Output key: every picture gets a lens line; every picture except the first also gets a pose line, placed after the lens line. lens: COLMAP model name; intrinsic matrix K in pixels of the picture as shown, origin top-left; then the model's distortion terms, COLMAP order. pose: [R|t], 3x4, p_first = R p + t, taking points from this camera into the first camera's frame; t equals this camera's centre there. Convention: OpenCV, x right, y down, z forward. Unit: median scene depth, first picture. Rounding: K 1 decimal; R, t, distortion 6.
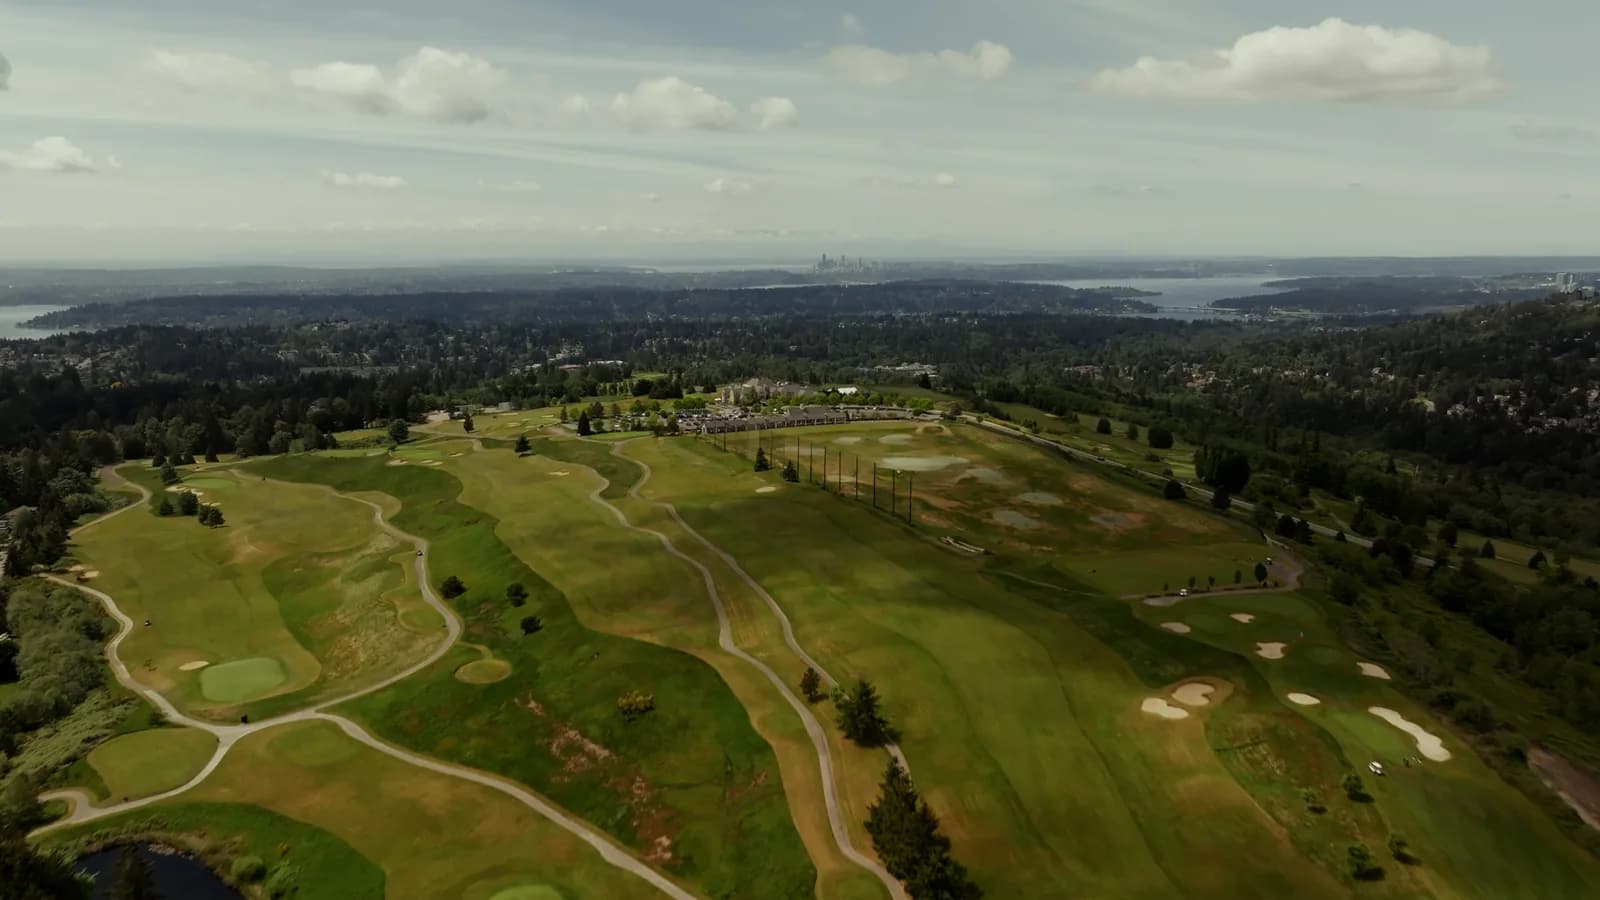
lens RADIAL K [[1041.3, 0, 800.0], [0, 1041.3, 450.0], [0, 0, 1]] dist [-0.000302, 0.000943]
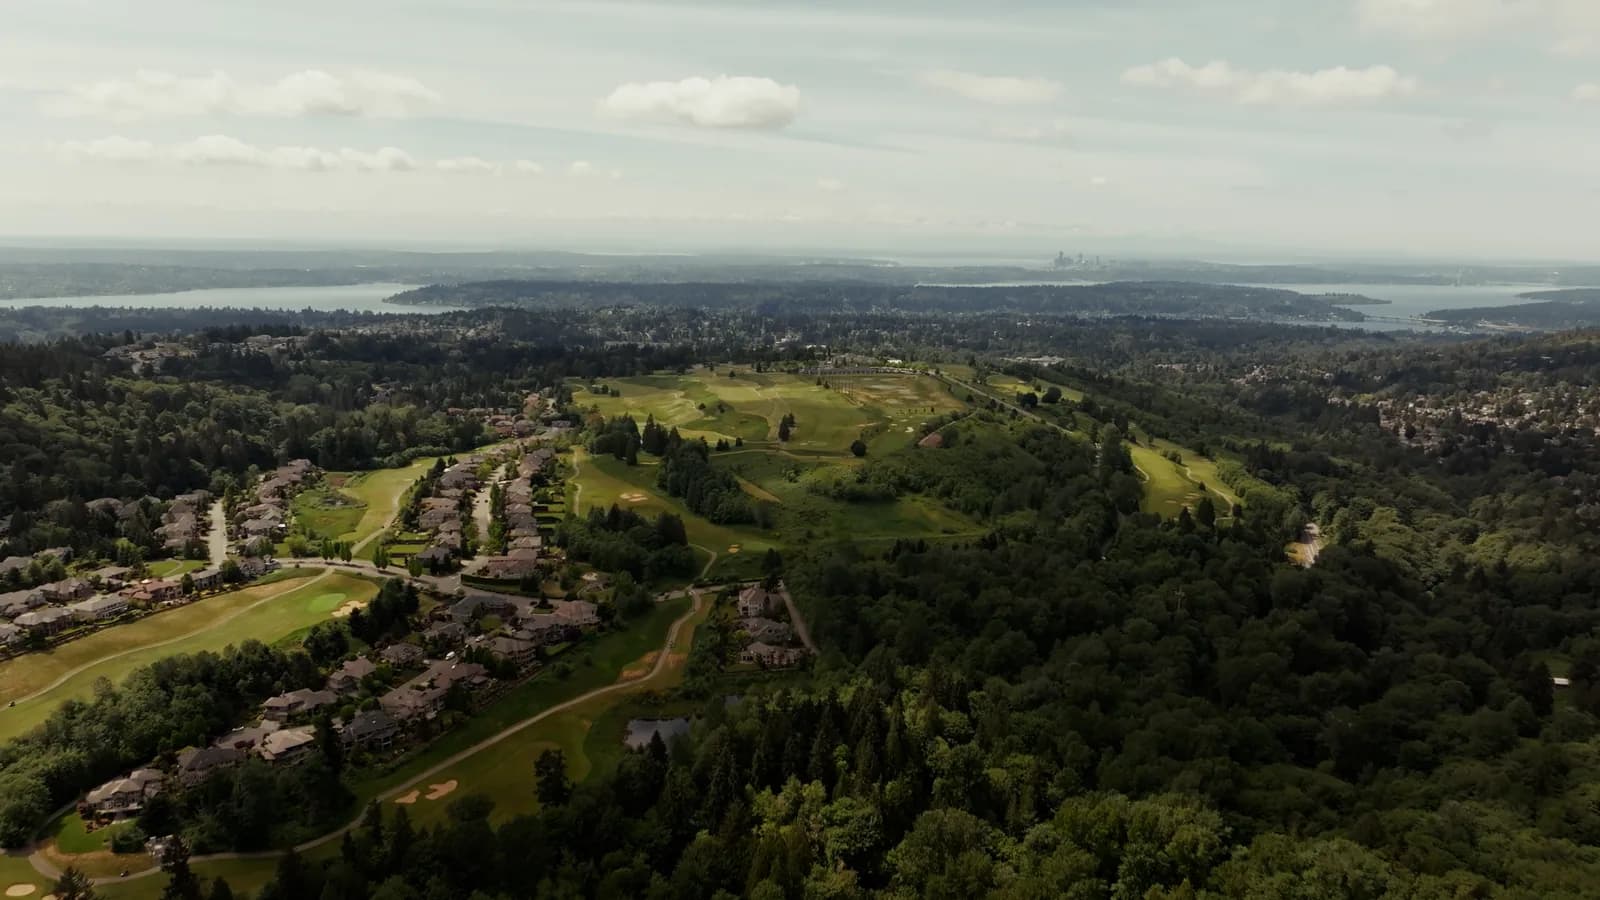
lens RADIAL K [[1041.3, 0, 800.0], [0, 1041.3, 450.0], [0, 0, 1]] dist [-0.000302, 0.000943]
pose [[0.972219, 0.062390, -0.225604, 0.078266], [-0.060322, 0.998050, 0.016056, 0.021695], [0.226165, -0.002001, 0.974087, -0.232671]]
